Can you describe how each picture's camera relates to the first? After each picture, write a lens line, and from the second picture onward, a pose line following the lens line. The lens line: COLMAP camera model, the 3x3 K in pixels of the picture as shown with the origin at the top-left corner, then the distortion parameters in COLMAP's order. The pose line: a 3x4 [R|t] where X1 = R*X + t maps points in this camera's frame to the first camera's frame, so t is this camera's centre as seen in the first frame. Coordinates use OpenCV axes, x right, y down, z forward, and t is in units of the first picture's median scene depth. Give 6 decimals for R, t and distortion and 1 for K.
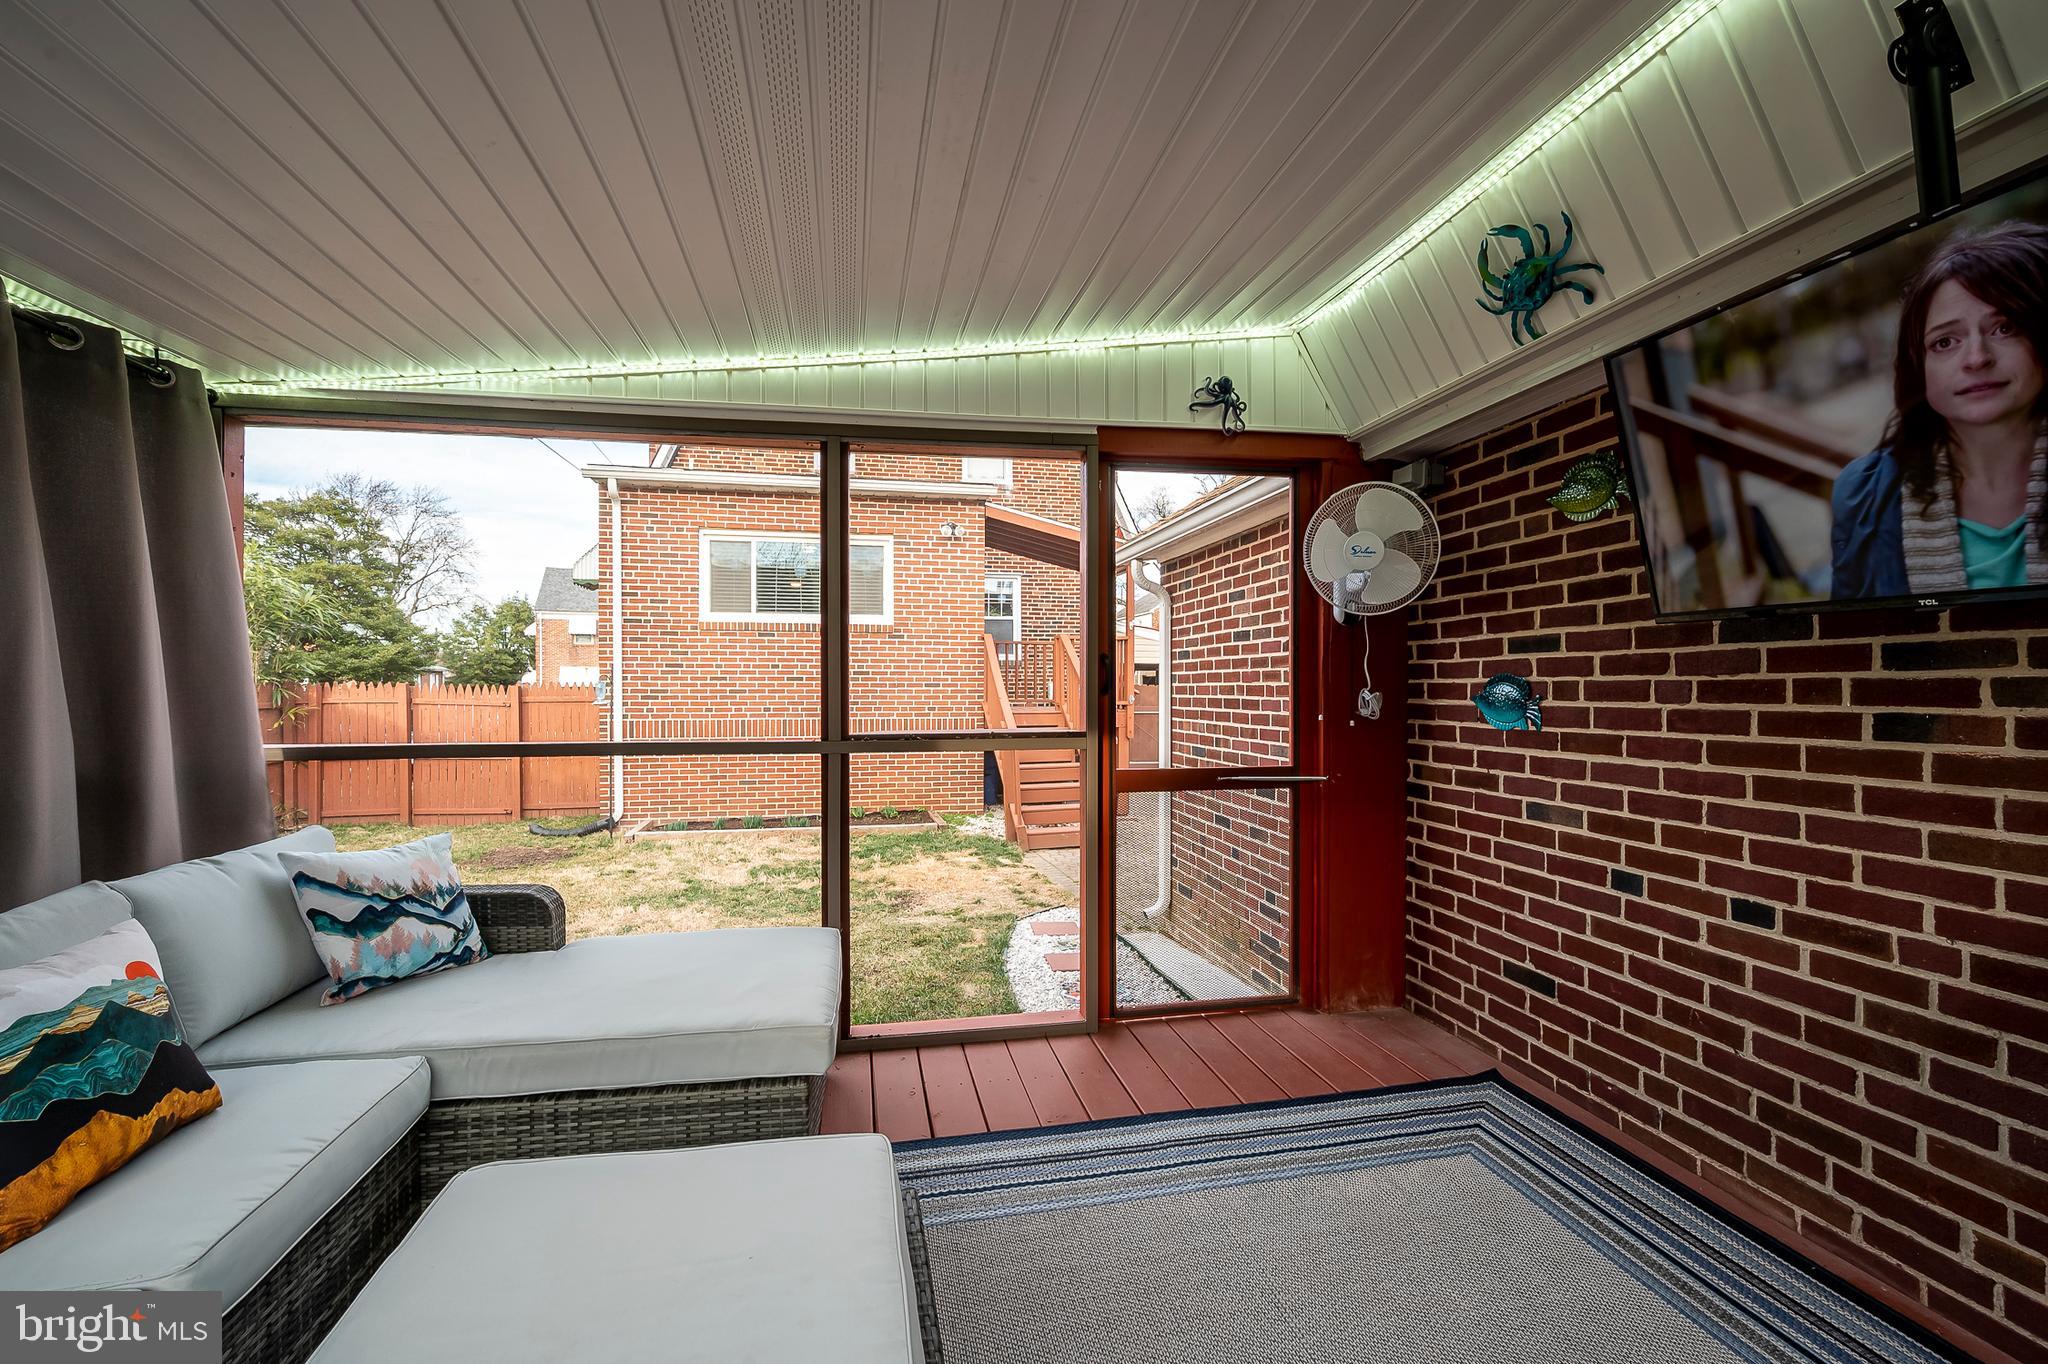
lens RADIAL K [[885.6, 0, 1024.8], [0, 885.6, 684.7], [0, 0, 1]] dist [0.001196, -0.000202]
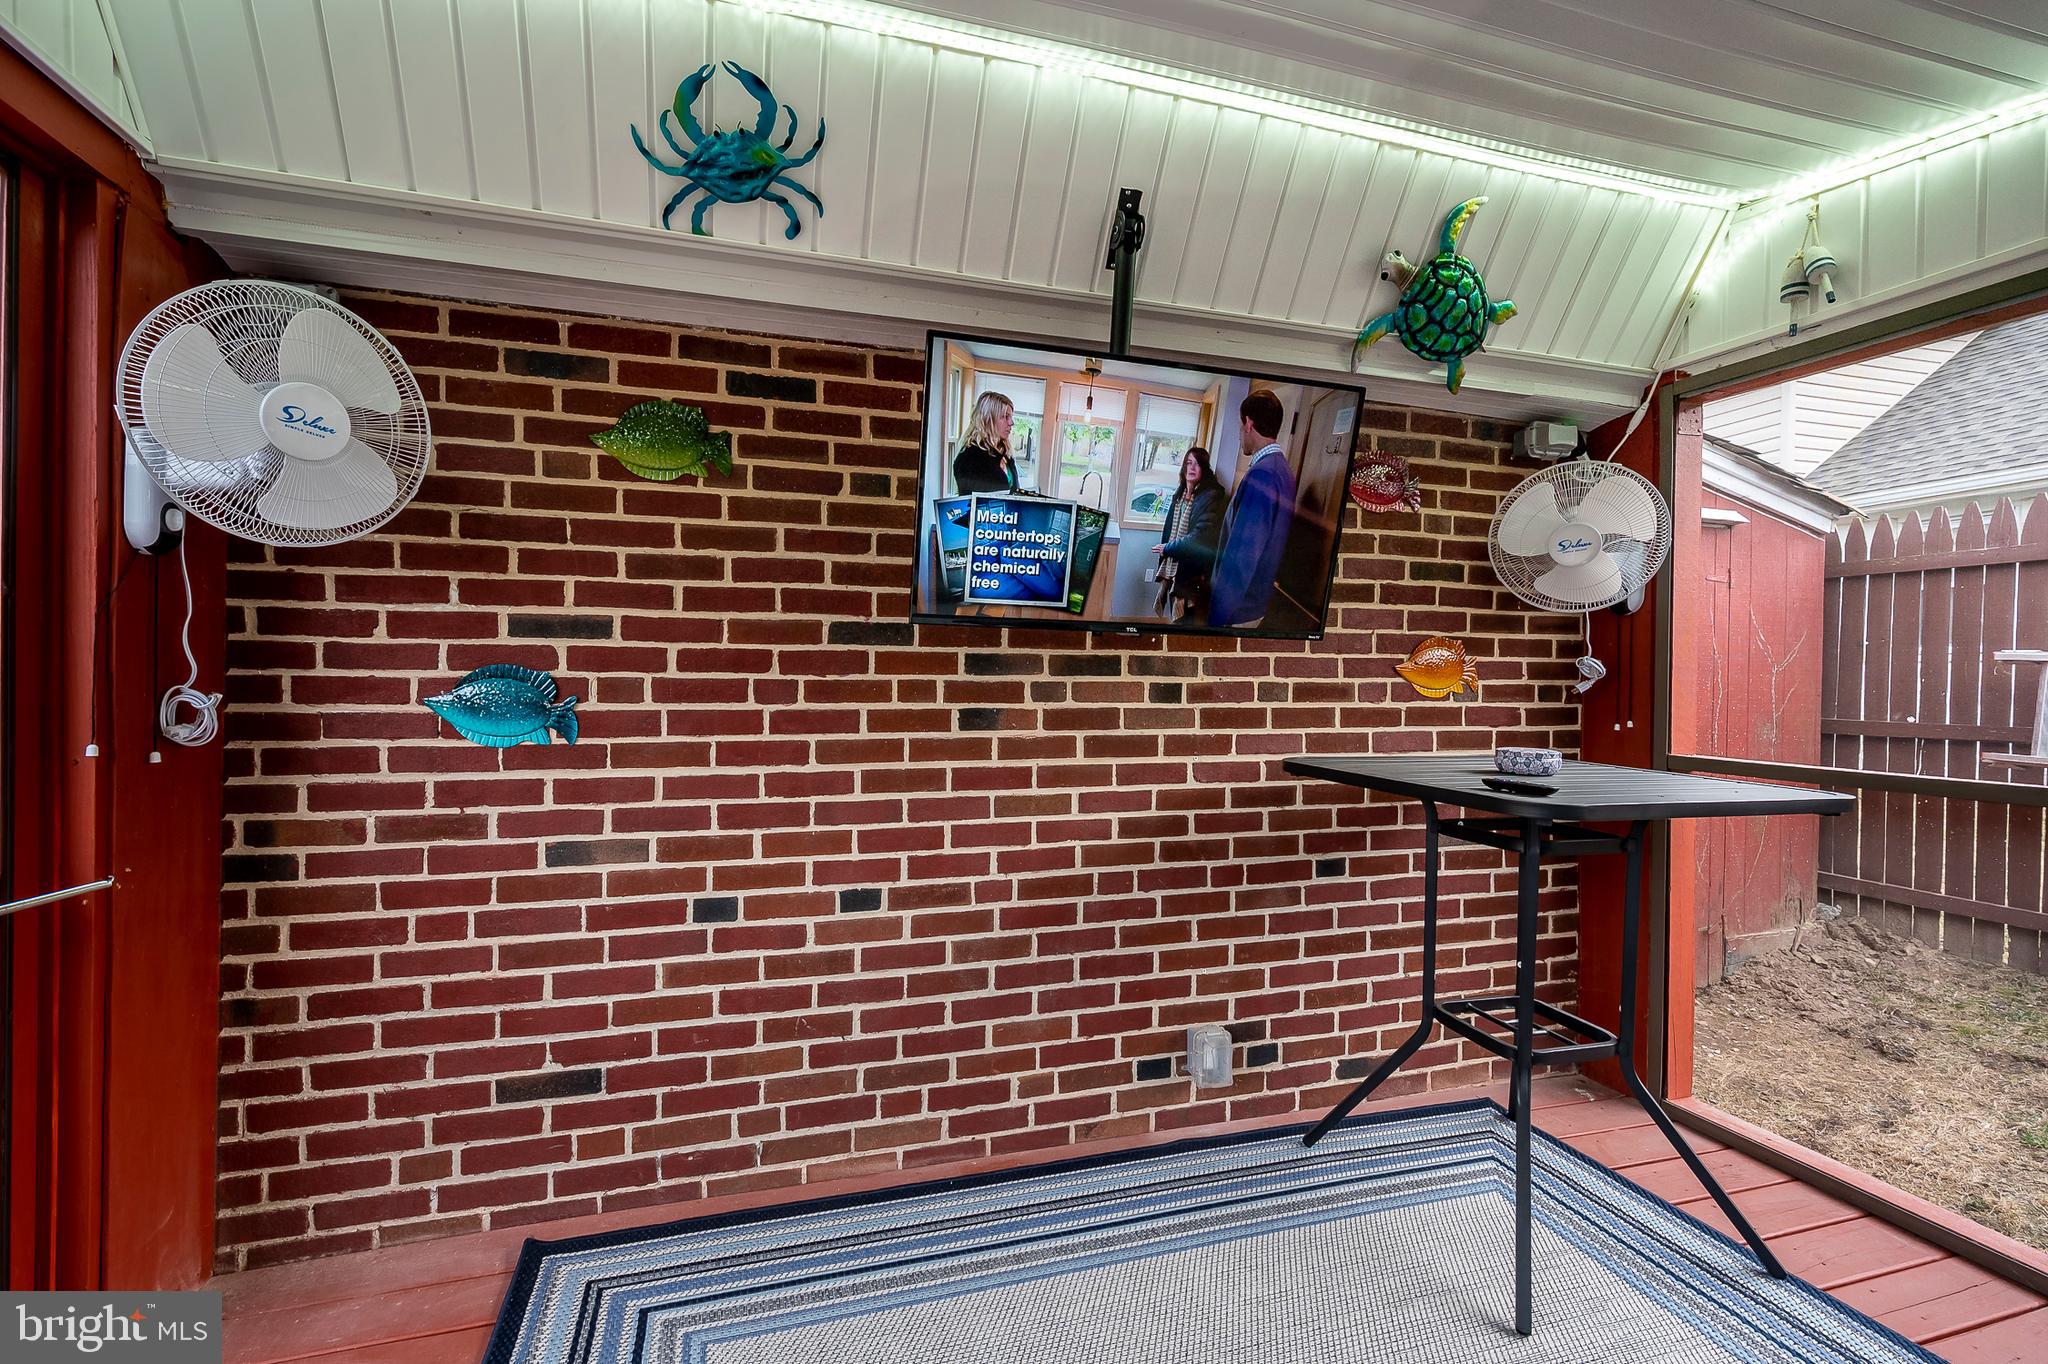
lens RADIAL K [[885.6, 0, 1015.8], [0, 885.6, 687.6], [0, 0, 1]] dist [0.001196, -0.000202]
pose [[-0.095291, -0.005584, 0.995434, -0.219479], [-0.011341, 0.999925, 0.004523, -0.003178], [-0.995385, -0.010859, -0.095347, 0.801972]]
